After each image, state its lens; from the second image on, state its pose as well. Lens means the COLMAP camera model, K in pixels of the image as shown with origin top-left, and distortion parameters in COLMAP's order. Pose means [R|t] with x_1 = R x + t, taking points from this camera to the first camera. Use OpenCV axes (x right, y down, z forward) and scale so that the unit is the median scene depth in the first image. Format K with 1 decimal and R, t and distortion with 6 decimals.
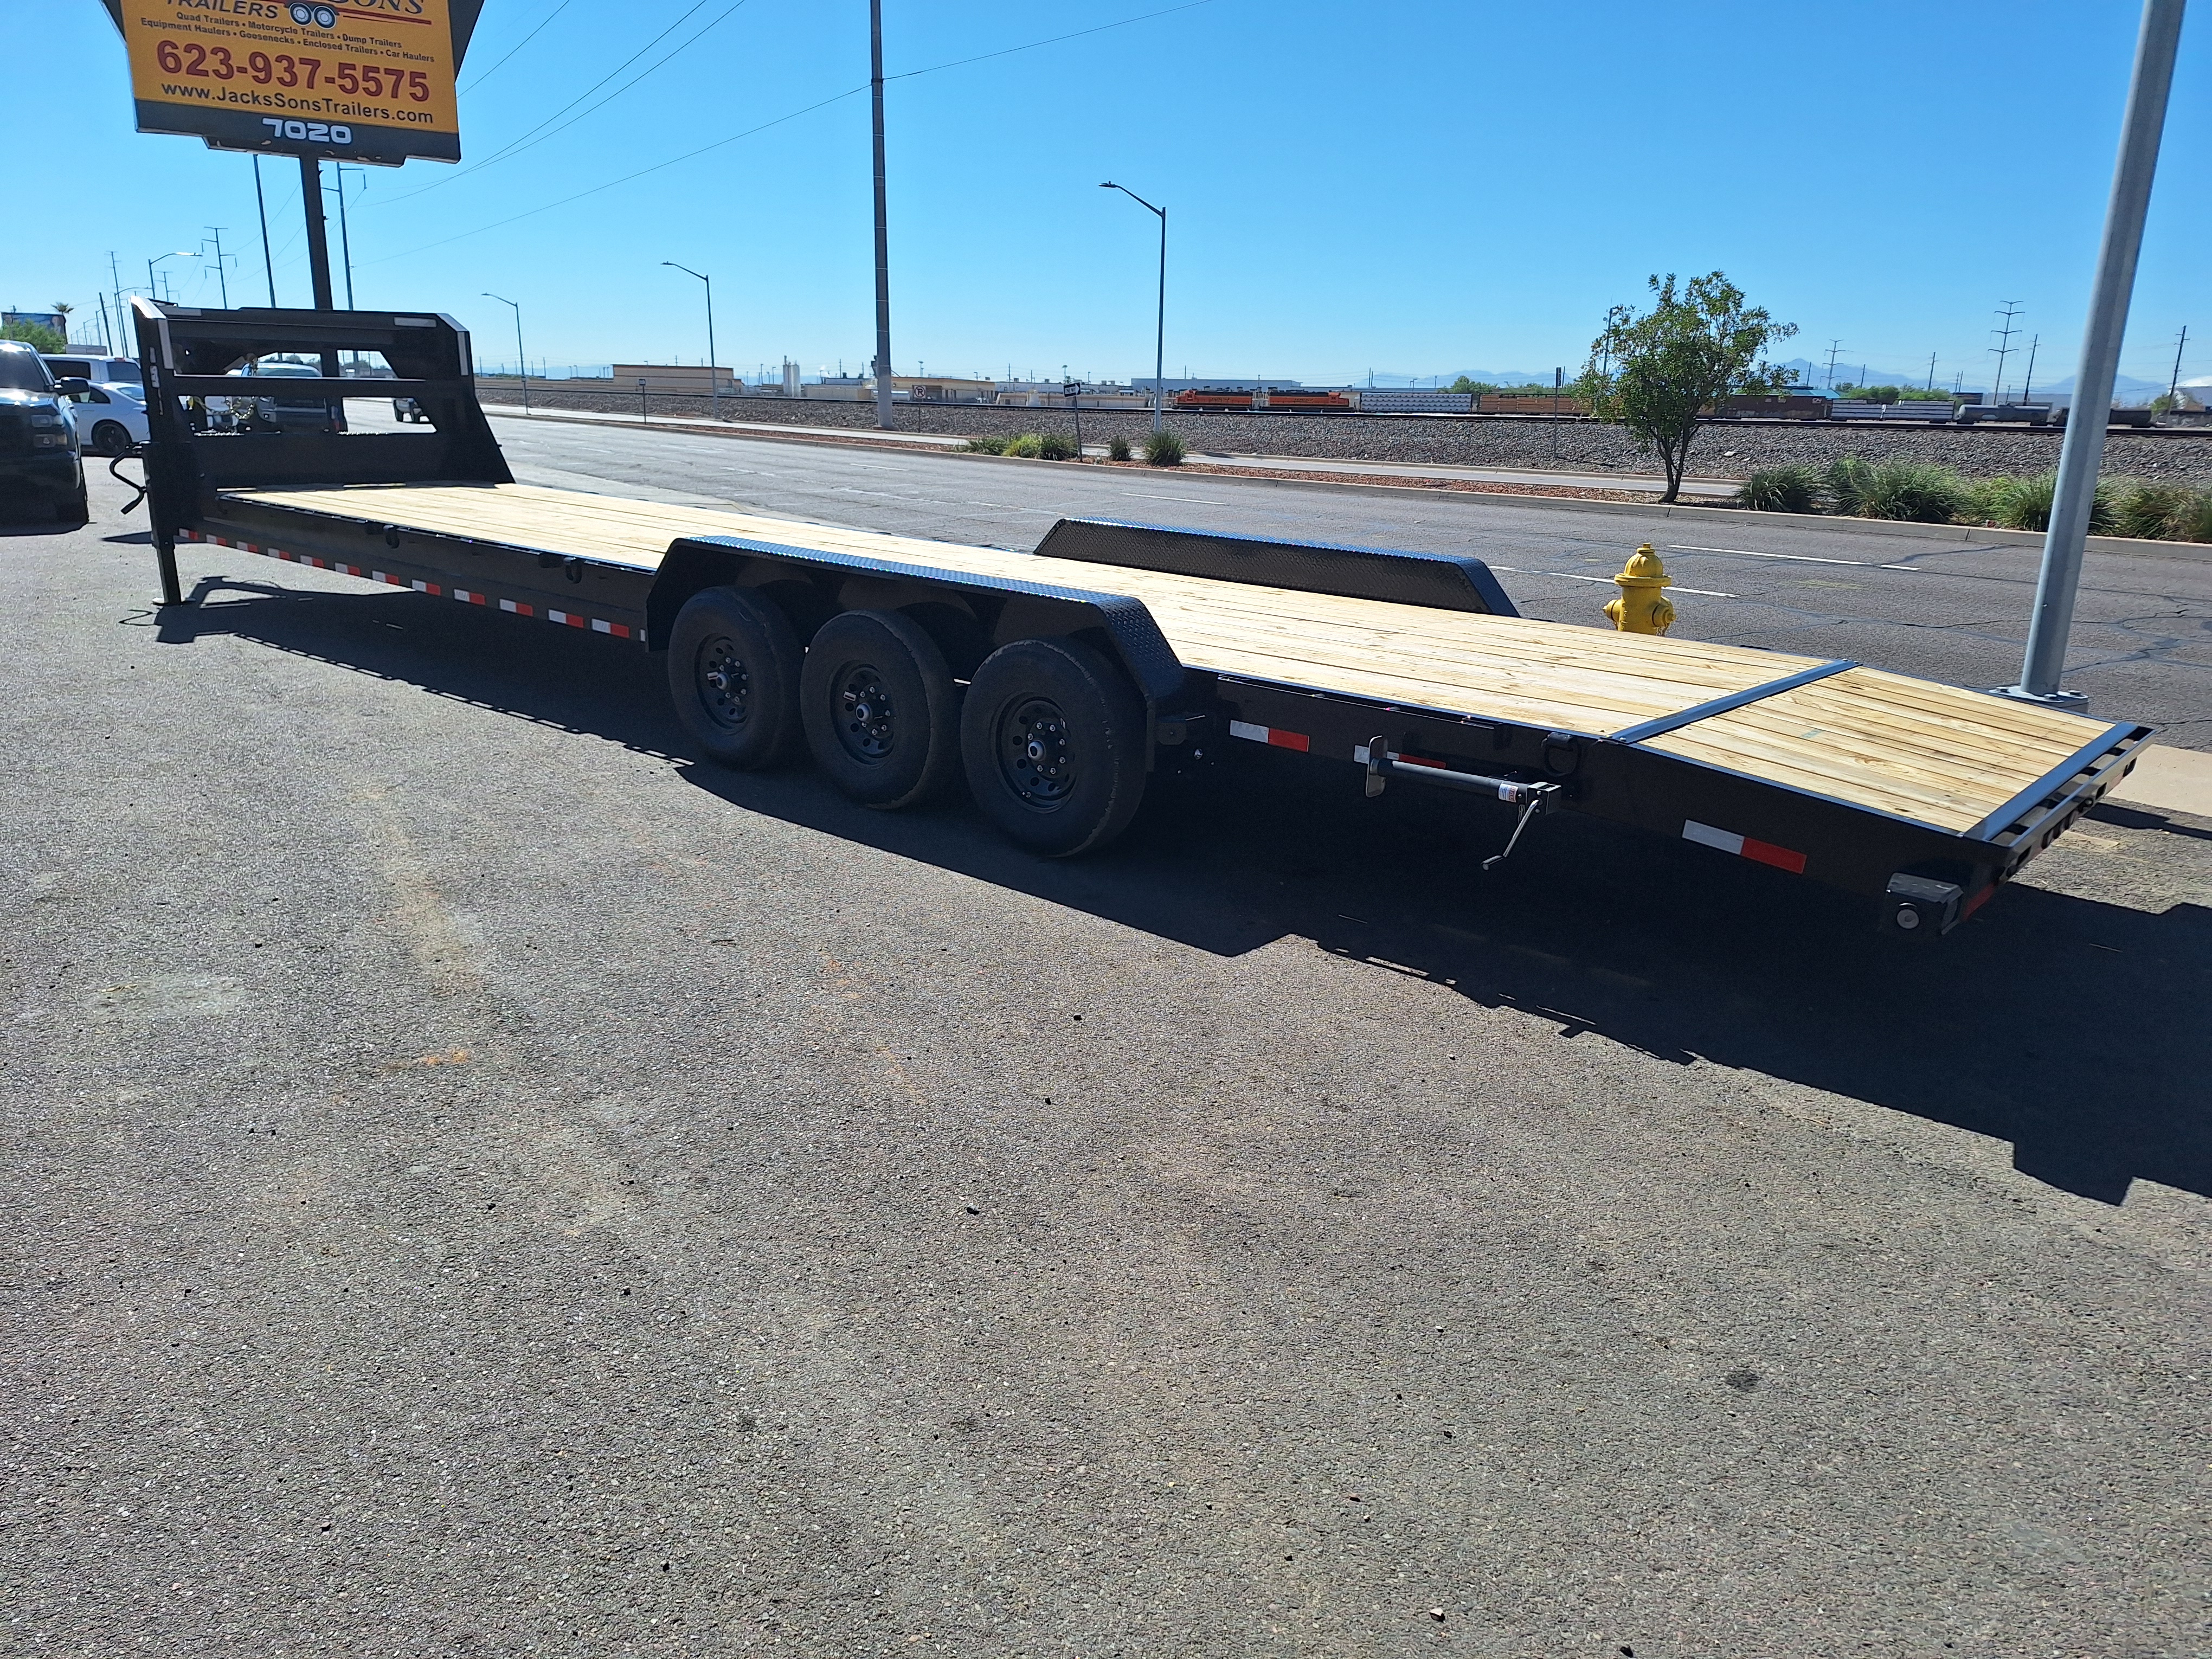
lens RADIAL K [[1517.2, 0, 1102.2], [0, 1517.2, 826.5], [0, 0, 1]] dist [0.003902, -0.001548]
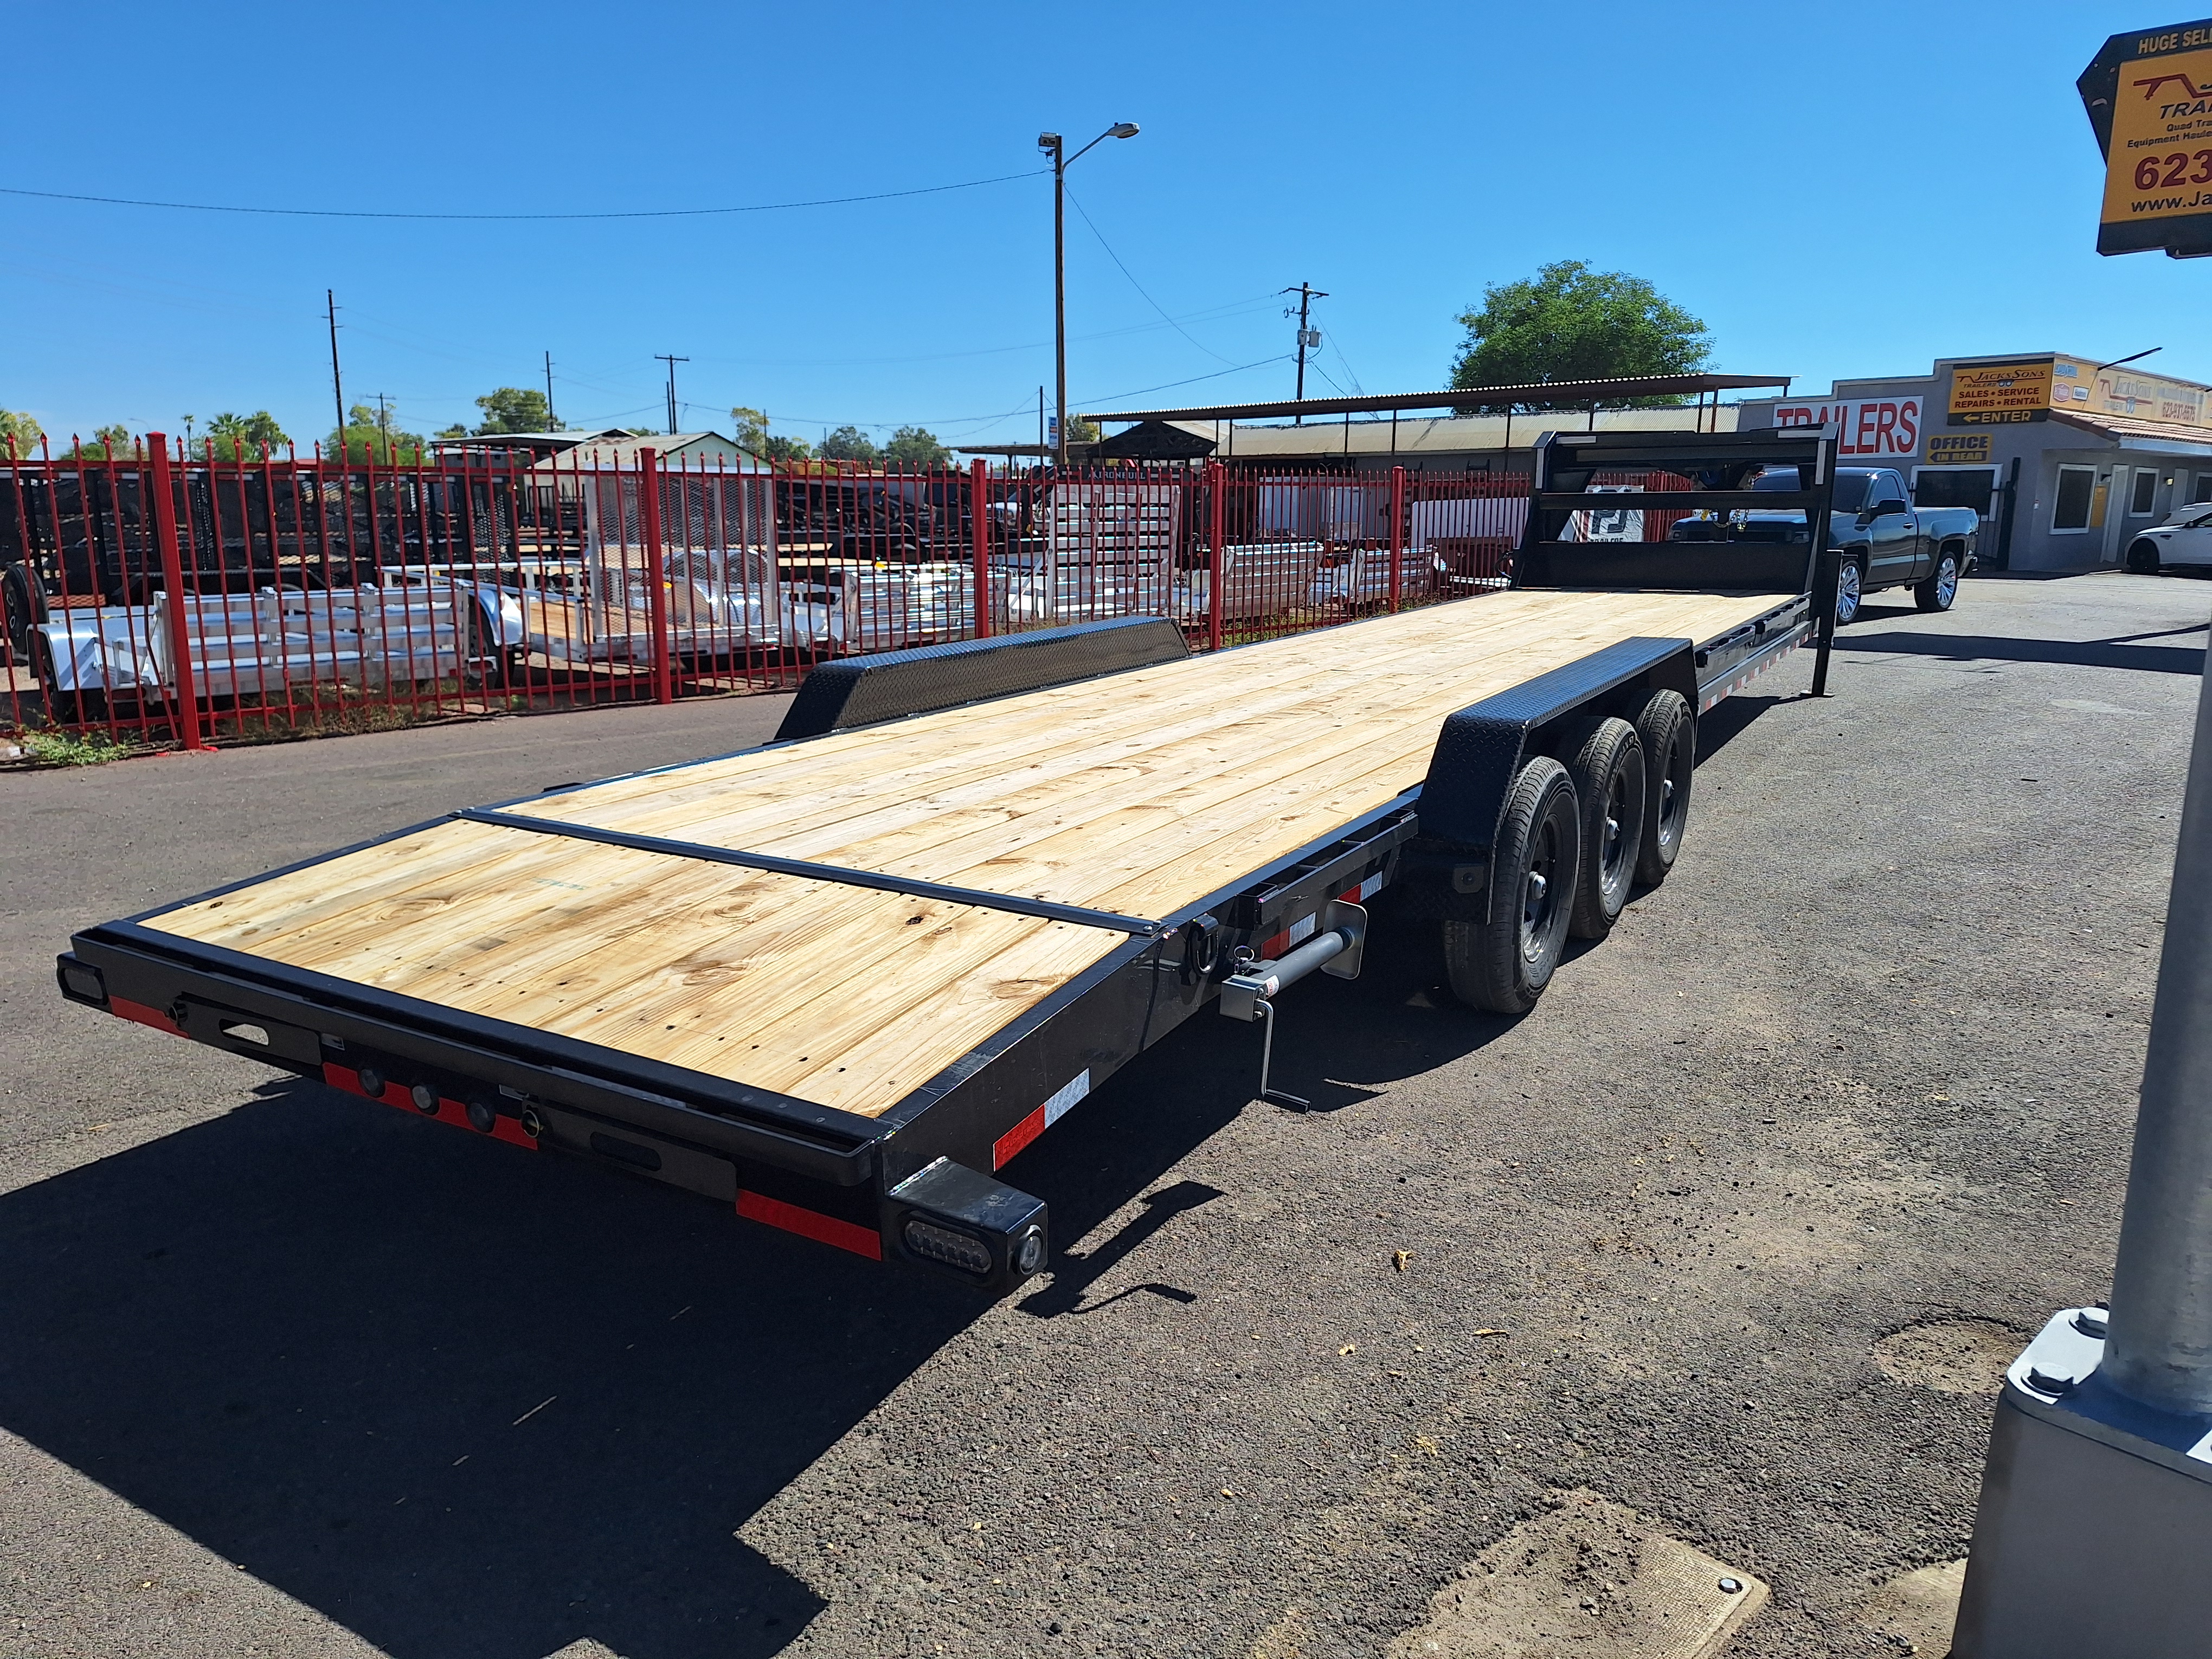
lens RADIAL K [[1517.2, 0, 1101.7], [0, 1517.2, 832.0], [0, 0, 1]] dist [0.003902, -0.001548]
pose [[0.183112, 0.190647, -0.964429, 0.283297], [-0.270529, 0.952913, 0.137006, -0.056978], [0.945137, 0.235818, 0.226065, 0.247570]]
